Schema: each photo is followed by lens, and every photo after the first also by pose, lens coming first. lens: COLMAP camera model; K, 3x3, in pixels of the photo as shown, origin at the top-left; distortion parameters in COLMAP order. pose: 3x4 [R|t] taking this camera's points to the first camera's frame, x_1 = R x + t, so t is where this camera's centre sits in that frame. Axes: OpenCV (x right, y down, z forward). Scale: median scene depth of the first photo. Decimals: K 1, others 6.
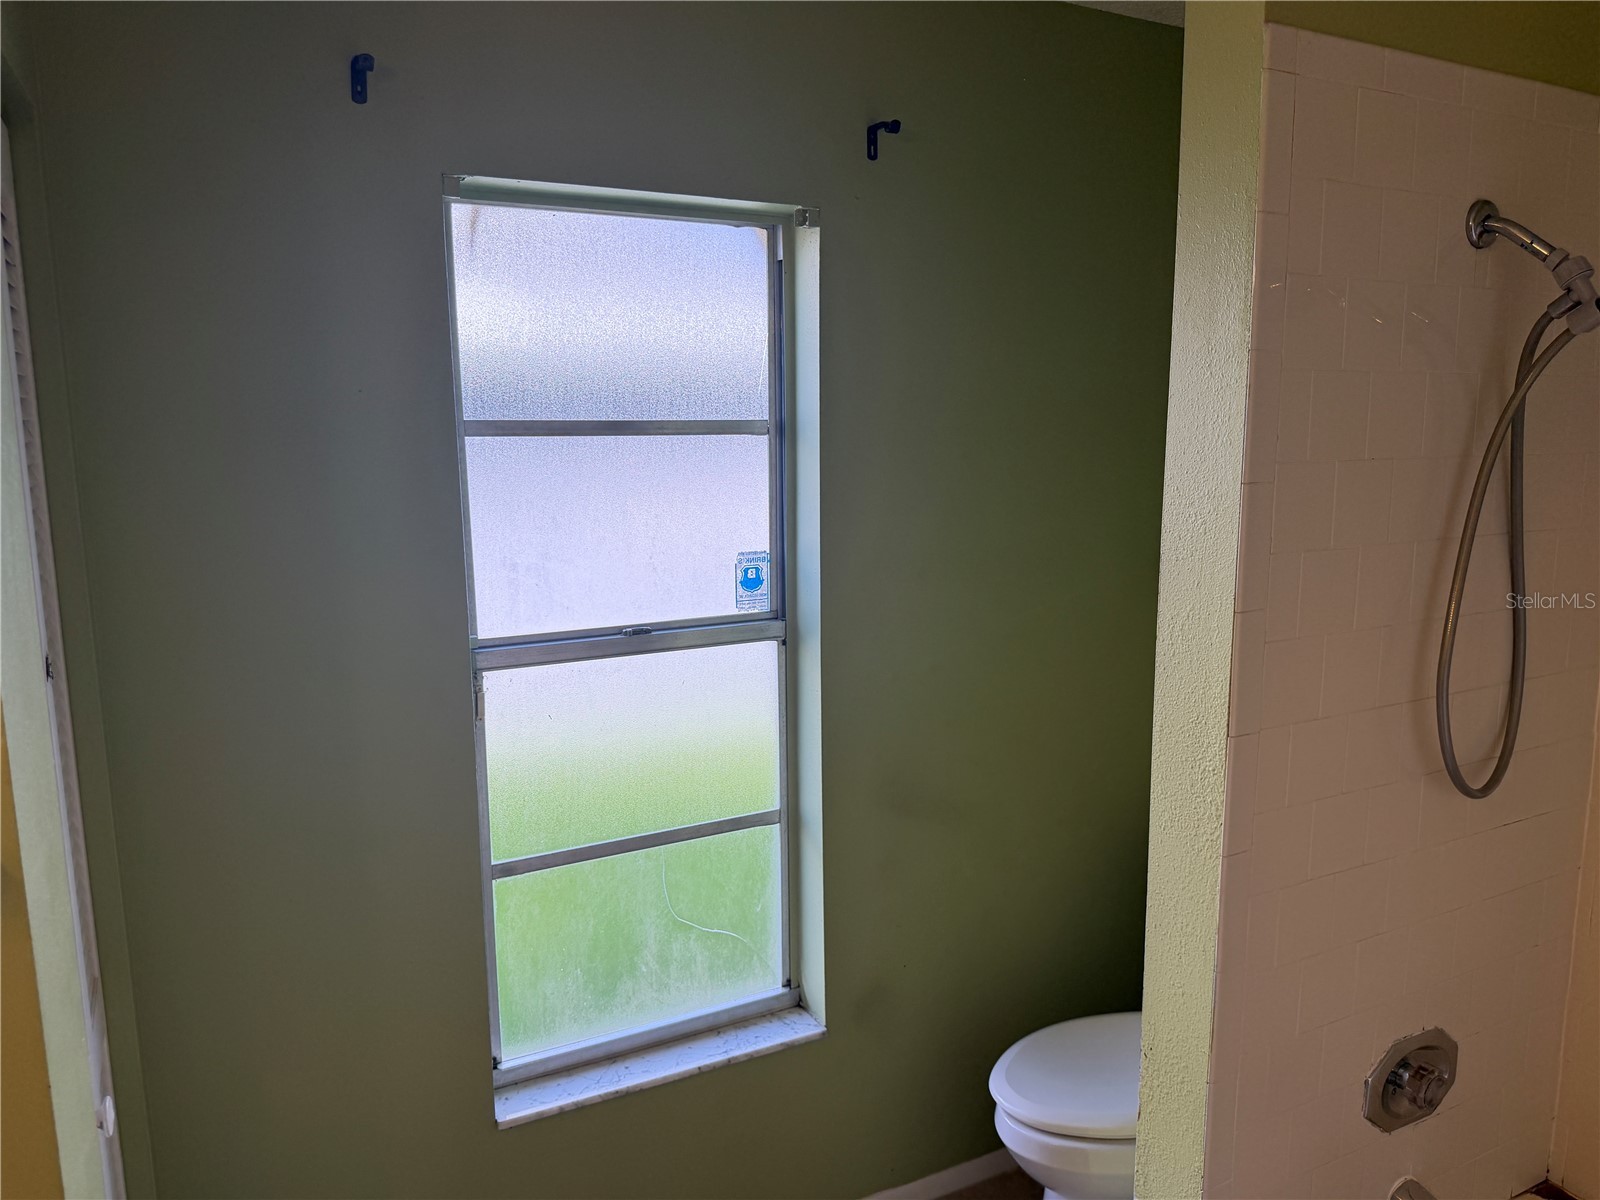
lens RADIAL K [[1136.2, 0, 800.5], [0, 1136.2, 597.4], [0, 0, 1]] dist [0.048333, -0.052234]
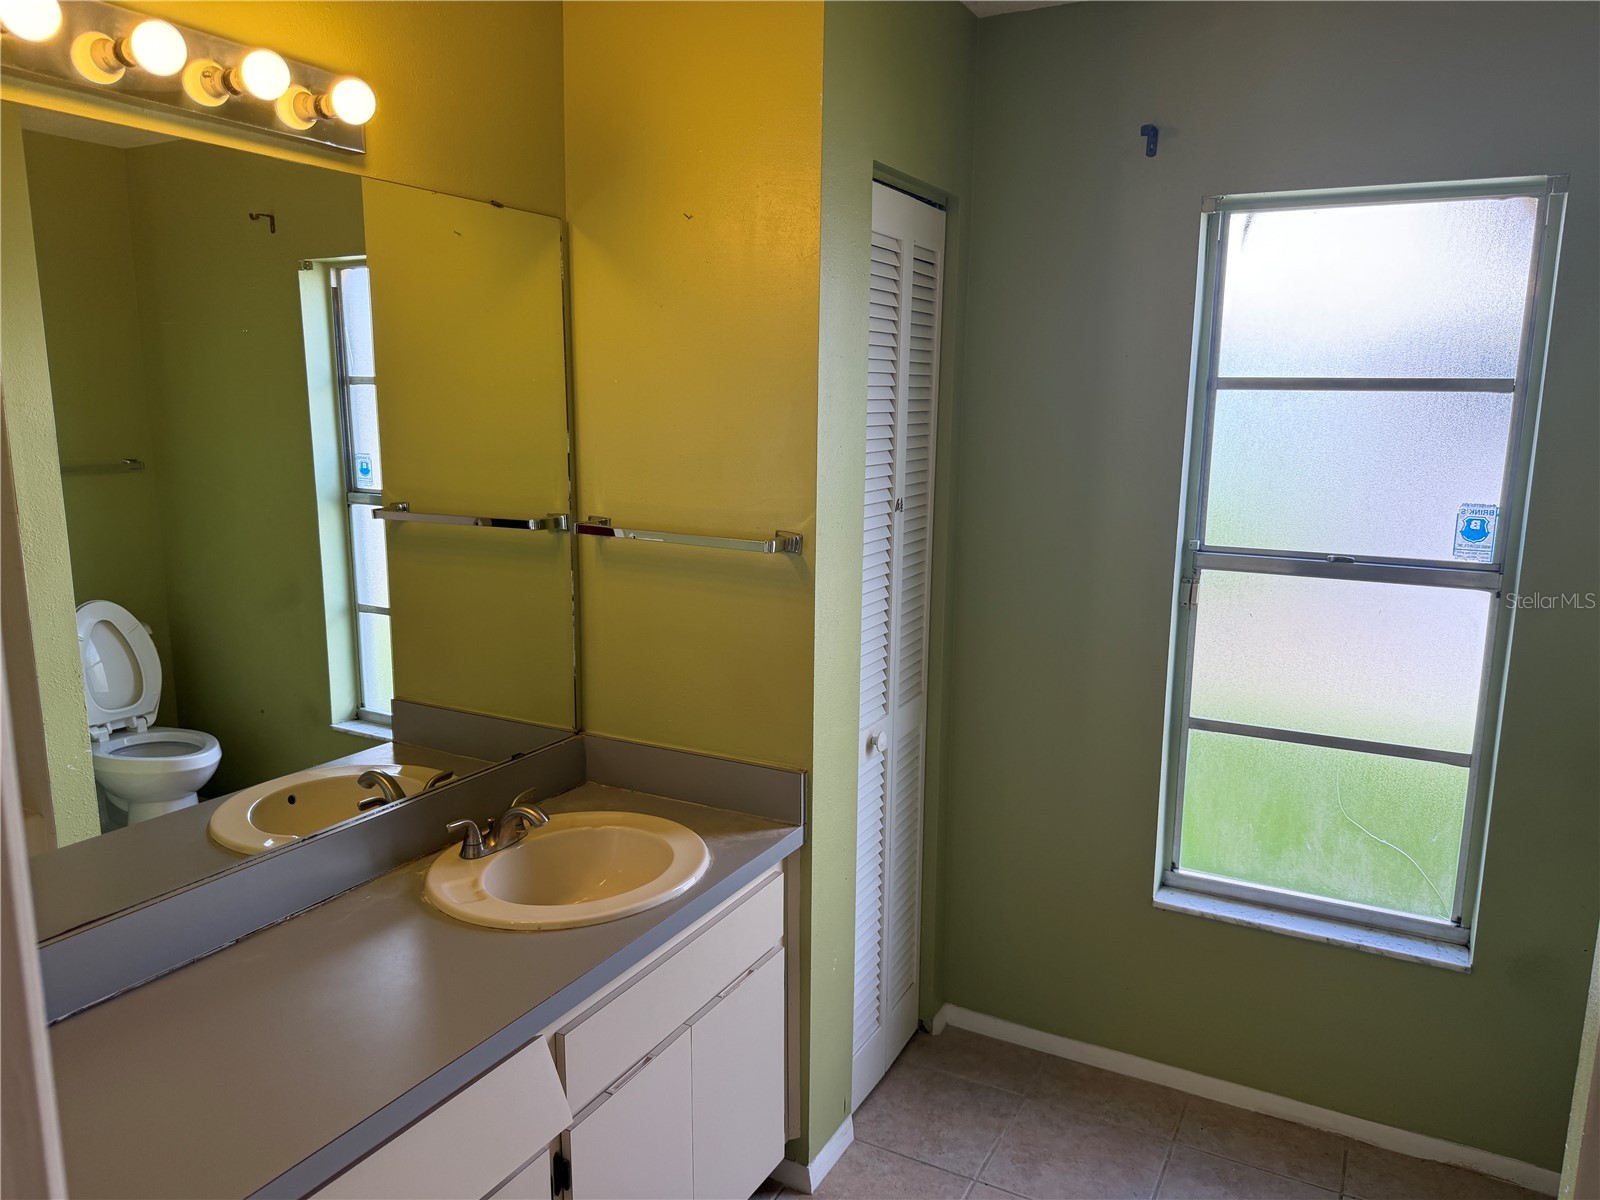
lens RADIAL K [[1136.2, 0, 802.5], [0, 1136.2, 603.8], [0, 0, 1]] dist [0.048333, -0.052234]
pose [[0.567534, 0.162622, -0.807130, 0.480375], [-0.148348, 0.984454, 0.094039, 0.044200], [0.809876, 0.066366, 0.582835, -0.130203]]
